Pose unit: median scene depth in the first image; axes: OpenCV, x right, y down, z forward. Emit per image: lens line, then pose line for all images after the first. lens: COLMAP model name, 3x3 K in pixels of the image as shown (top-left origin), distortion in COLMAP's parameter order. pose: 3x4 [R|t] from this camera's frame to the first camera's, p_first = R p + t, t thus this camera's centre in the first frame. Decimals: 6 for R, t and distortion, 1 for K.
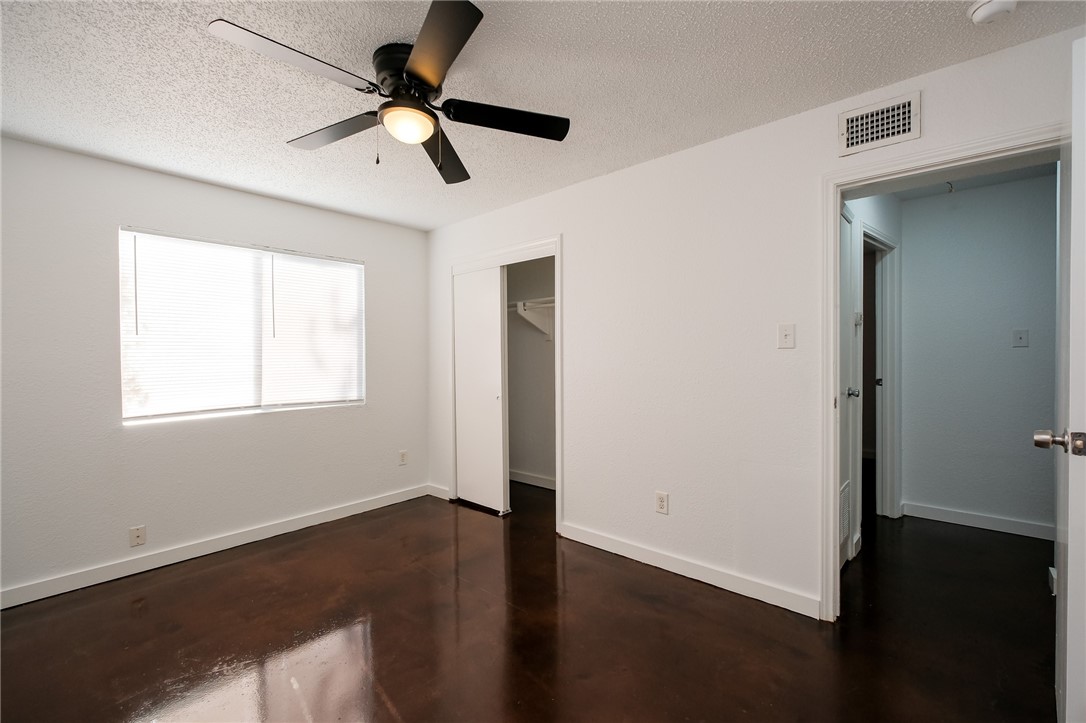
lens RADIAL K [[458.0, 0, 548.0], [0, 458.0, 357.3], [0, 0, 1]] dist [-0.001681, -0.000206]
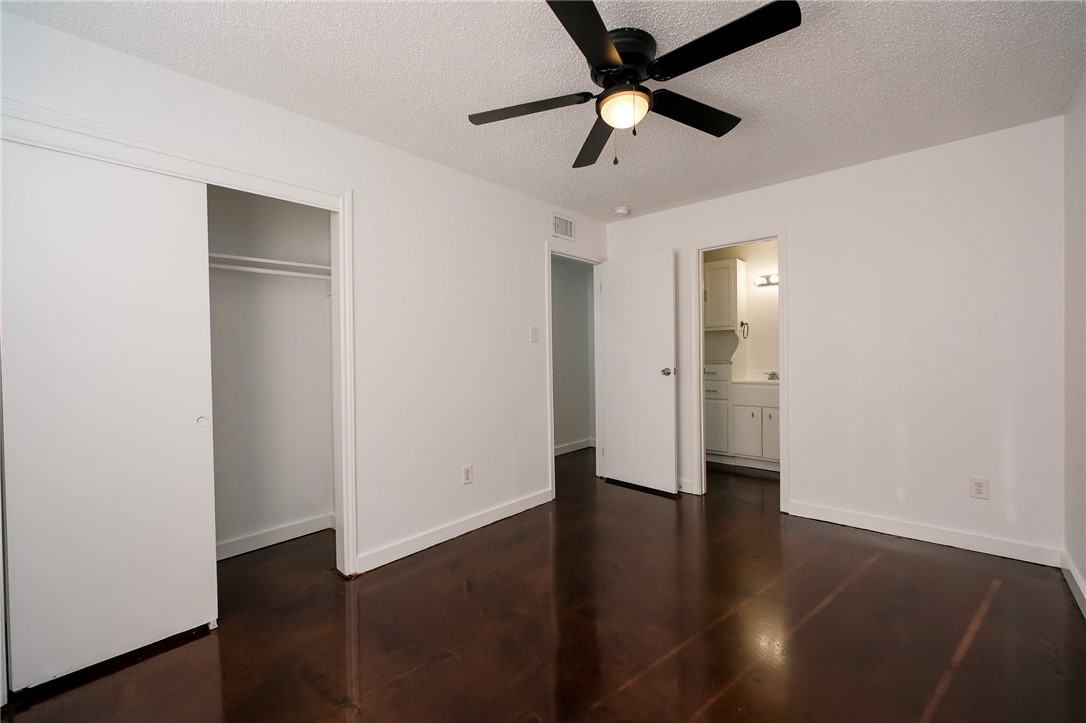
lens RADIAL K [[458.0, 0, 548.0], [0, 458.0, 357.3], [0, 0, 1]] dist [-0.001681, -0.000206]
pose [[0.006459, -0.009016, 0.999938, -0.815537], [0.012883, 0.999877, 0.008932, 0.014779], [-0.999896, 0.012824, 0.006574, 0.720065]]
